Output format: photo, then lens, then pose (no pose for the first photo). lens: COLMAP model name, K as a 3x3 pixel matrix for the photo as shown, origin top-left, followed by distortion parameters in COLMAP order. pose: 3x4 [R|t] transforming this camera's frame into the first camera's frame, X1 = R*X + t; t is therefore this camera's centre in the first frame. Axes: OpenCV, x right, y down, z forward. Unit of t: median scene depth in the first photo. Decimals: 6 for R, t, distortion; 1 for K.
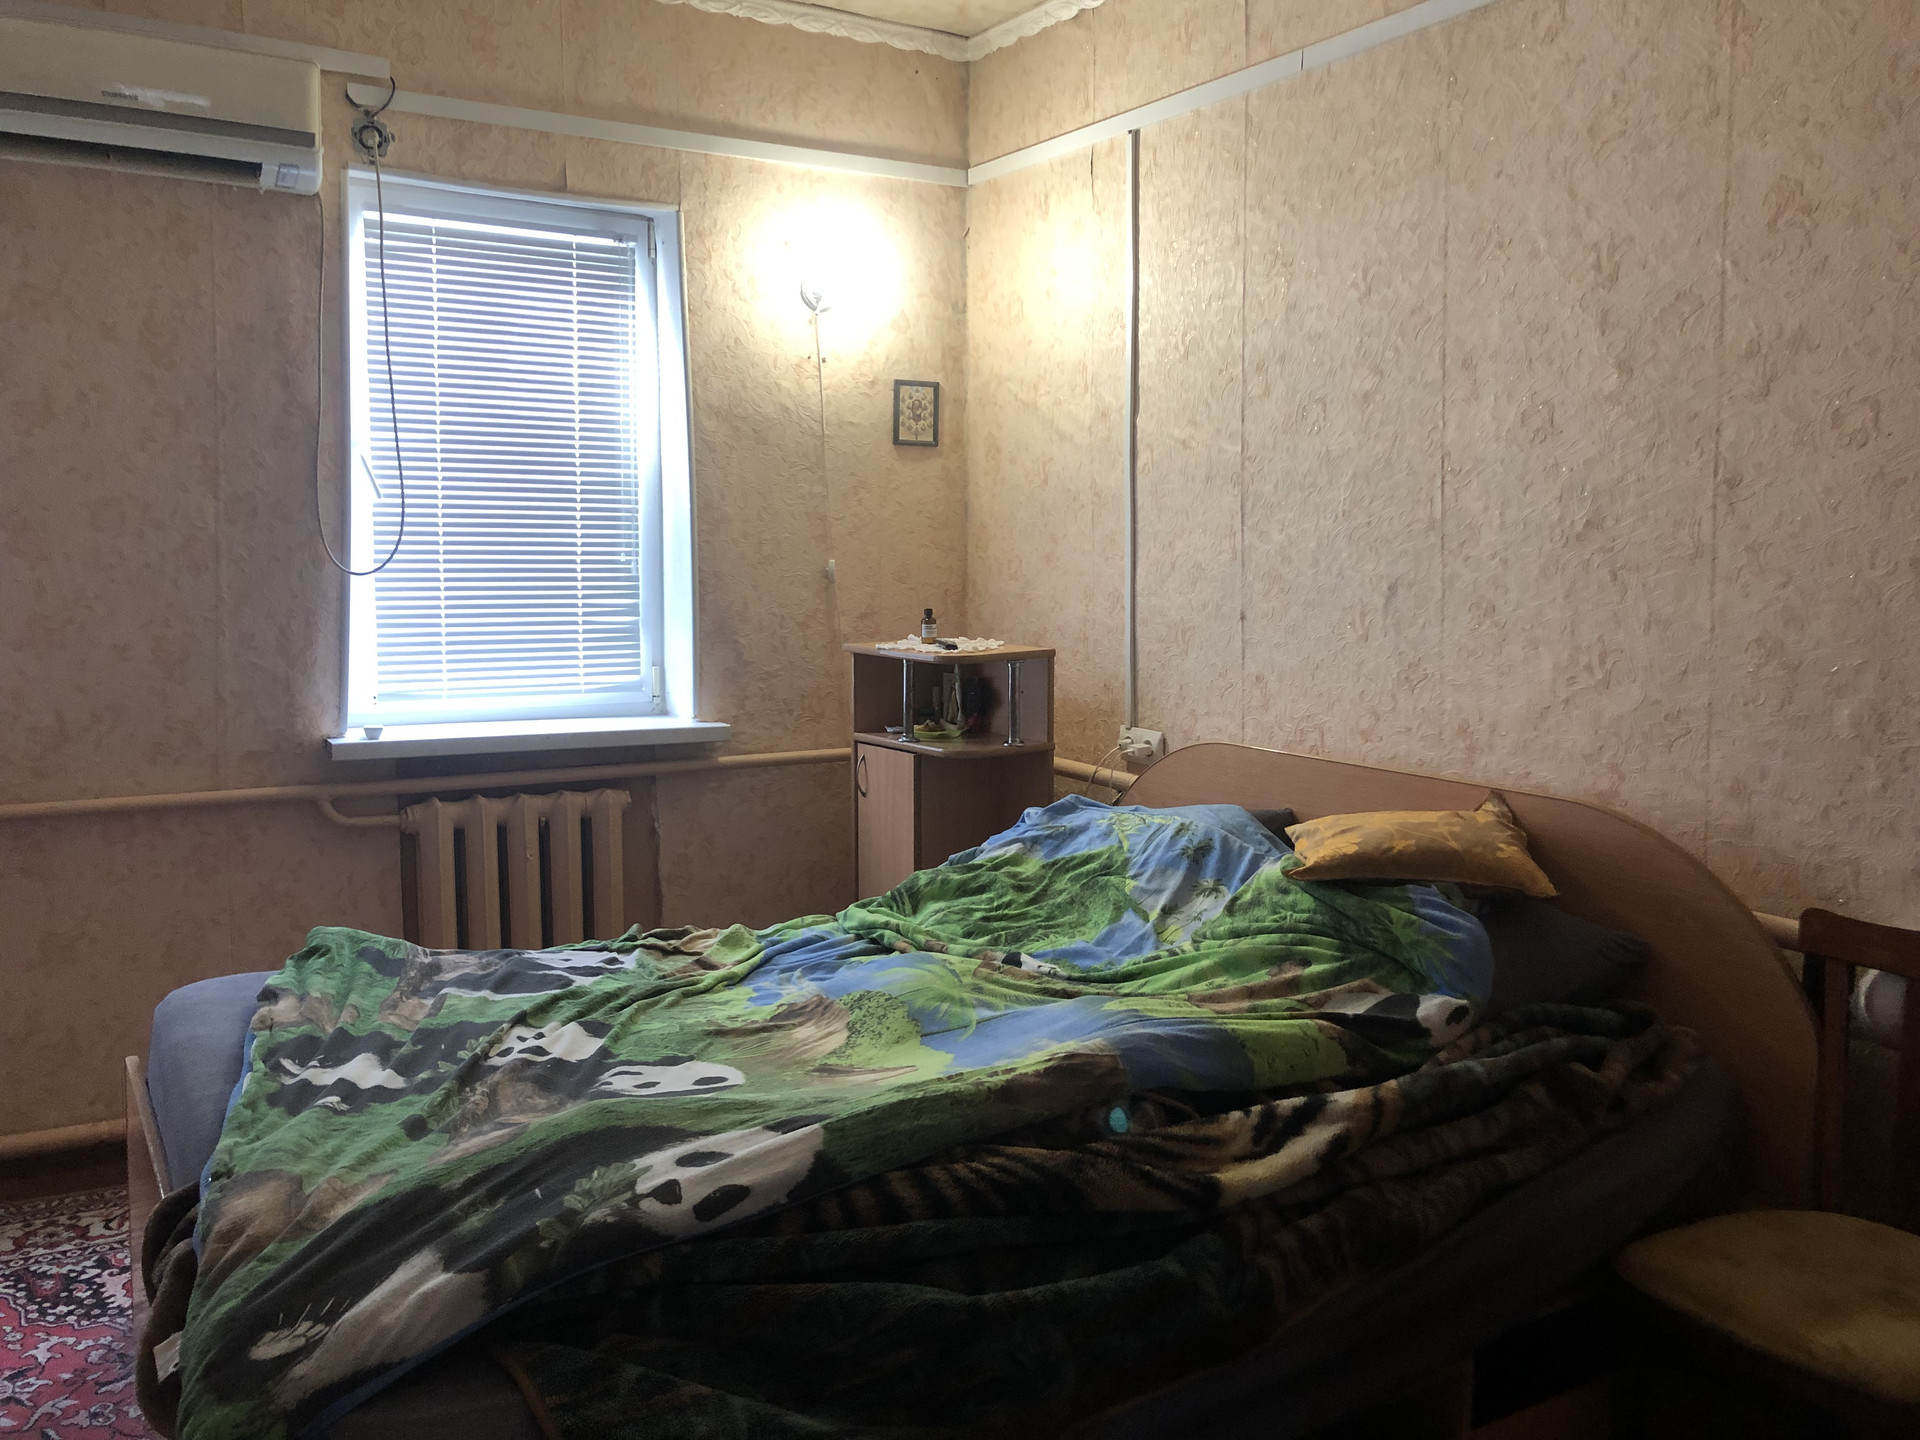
lens RADIAL K [[1551.4, 0, 974.5], [0, 1551.4, 724.4], [0, 0, 1]] dist [0.012216, -0.024843]
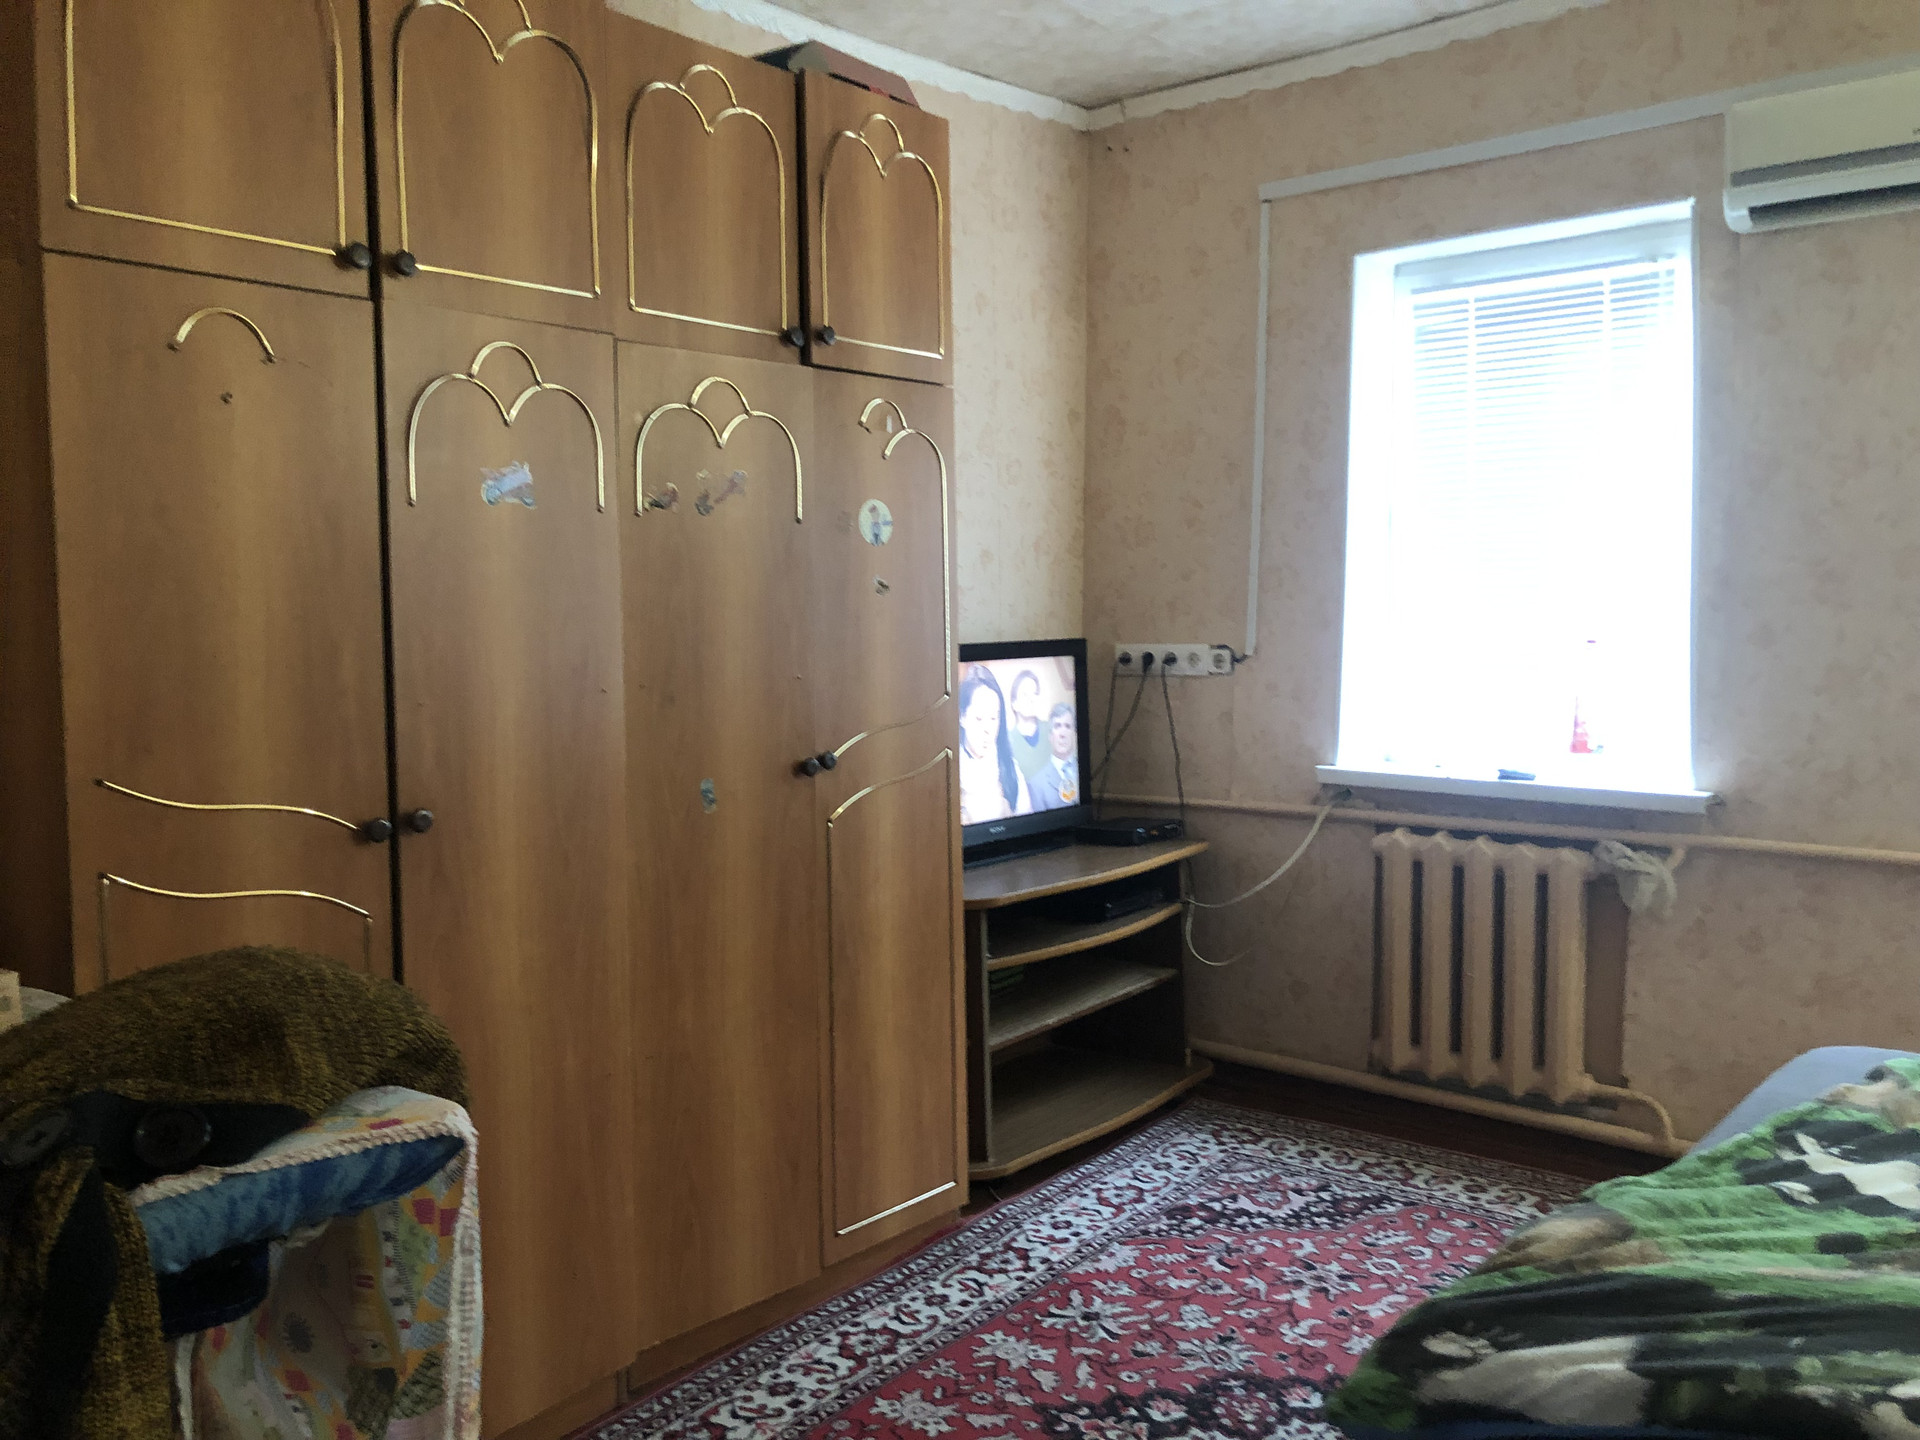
lens RADIAL K [[1551.4, 0, 973.2], [0, 1551.4, 713.0], [0, 0, 1]] dist [0.012216, -0.024843]
pose [[0.318383, 0.052006, -0.946534, 0.362007], [-0.091667, 0.995504, 0.023863, -0.018410], [0.943520, 0.079168, 0.321719, 0.281698]]
